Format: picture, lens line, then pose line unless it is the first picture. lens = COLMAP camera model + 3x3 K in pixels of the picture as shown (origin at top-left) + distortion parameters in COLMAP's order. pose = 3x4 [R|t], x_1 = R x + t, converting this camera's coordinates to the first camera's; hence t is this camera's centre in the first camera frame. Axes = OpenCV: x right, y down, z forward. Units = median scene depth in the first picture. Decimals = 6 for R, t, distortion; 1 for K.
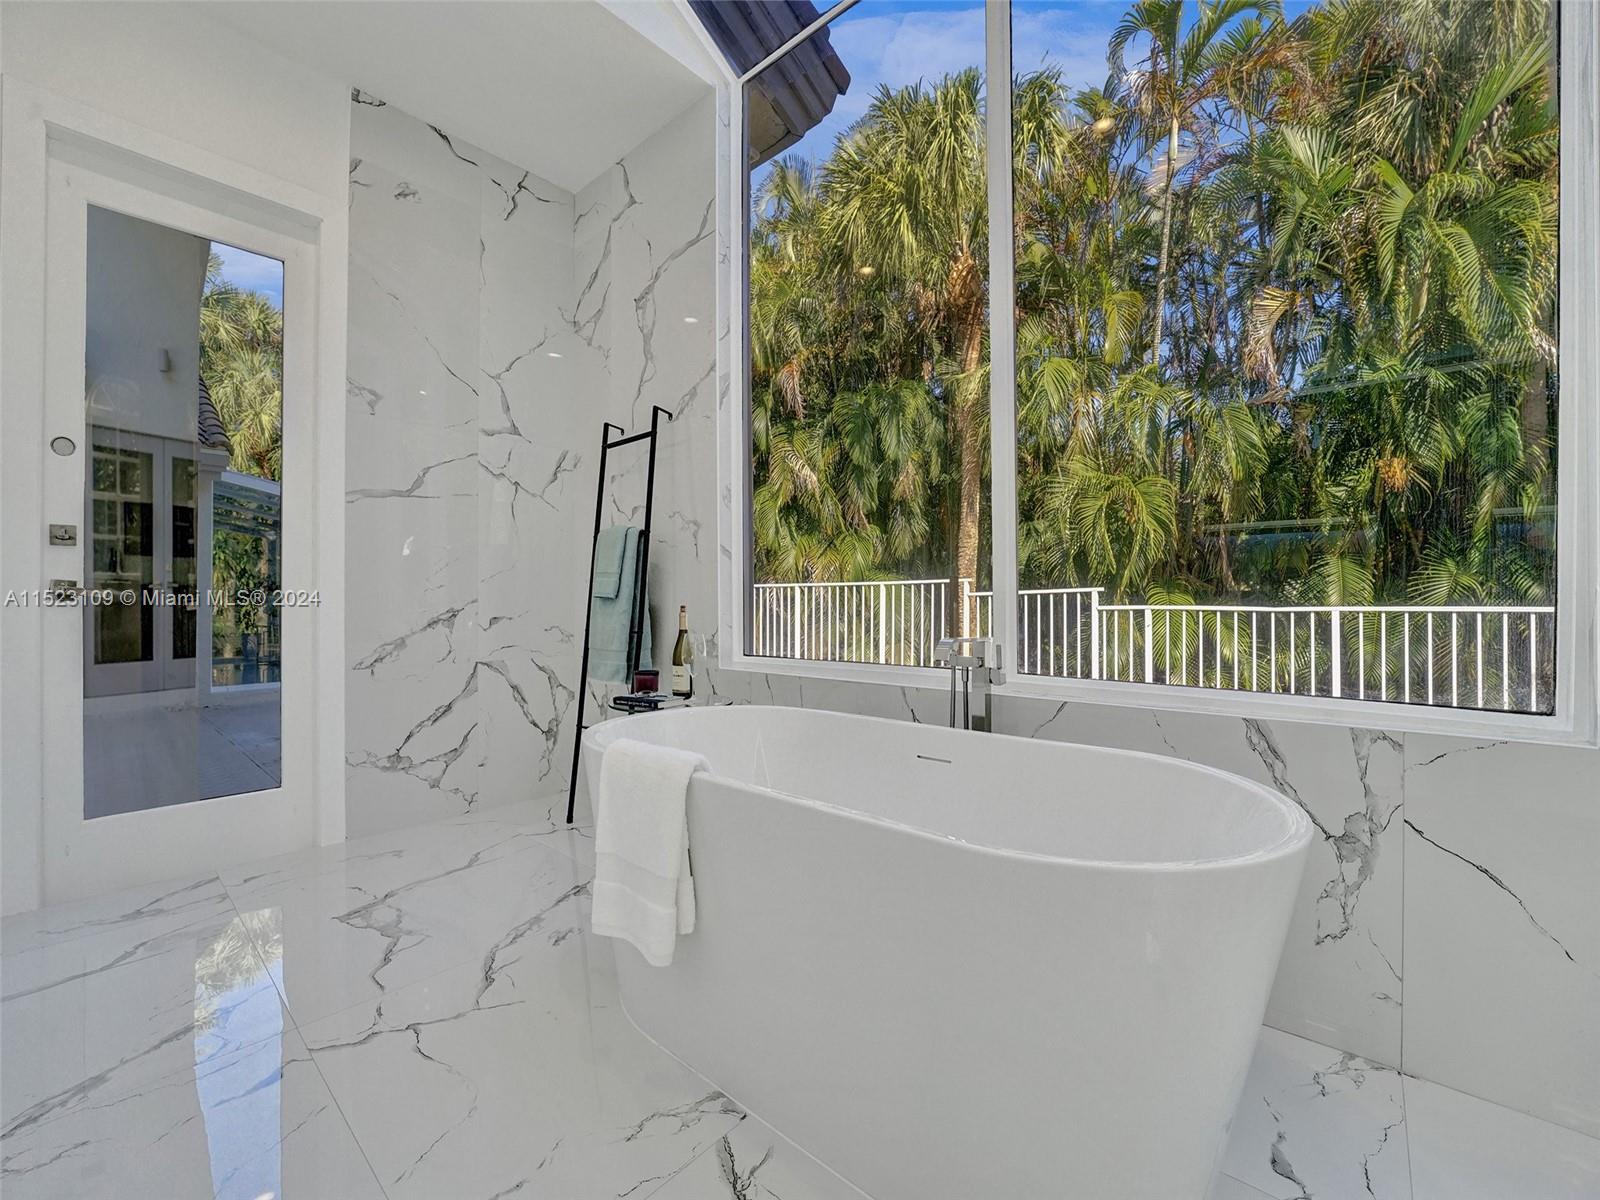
lens RADIAL K [[659.1, 0, 798.0], [0, 659.1, 594.3], [0, 0, 1]] dist [-0.011763, 0.001770]
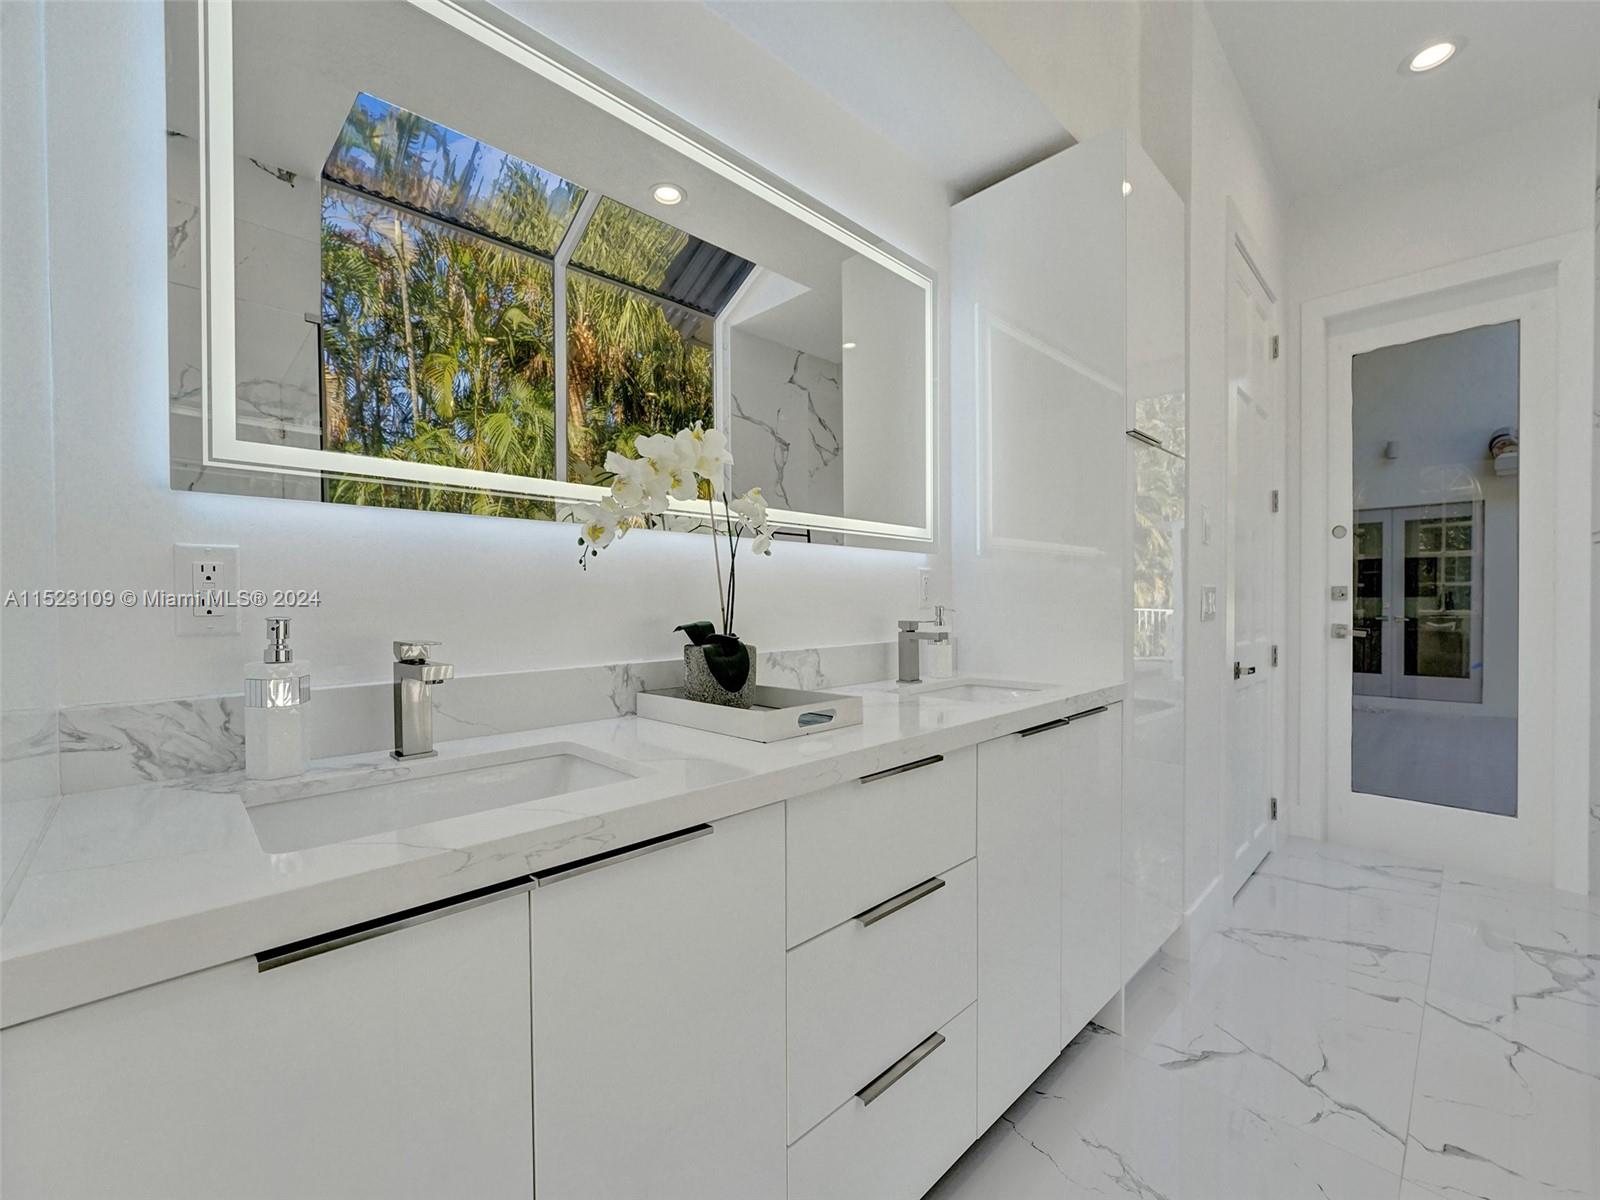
lens RADIAL K [[659.1, 0, 797.7], [0, 659.1, 603.7], [0, 0, 1]] dist [-0.011763, 0.001770]
pose [[-0.069652, -0.000994, -0.997571, 0.420206], [0.011932, 0.999927, -0.001830, -0.078840], [0.997500, -0.012030, -0.069635, -0.109274]]
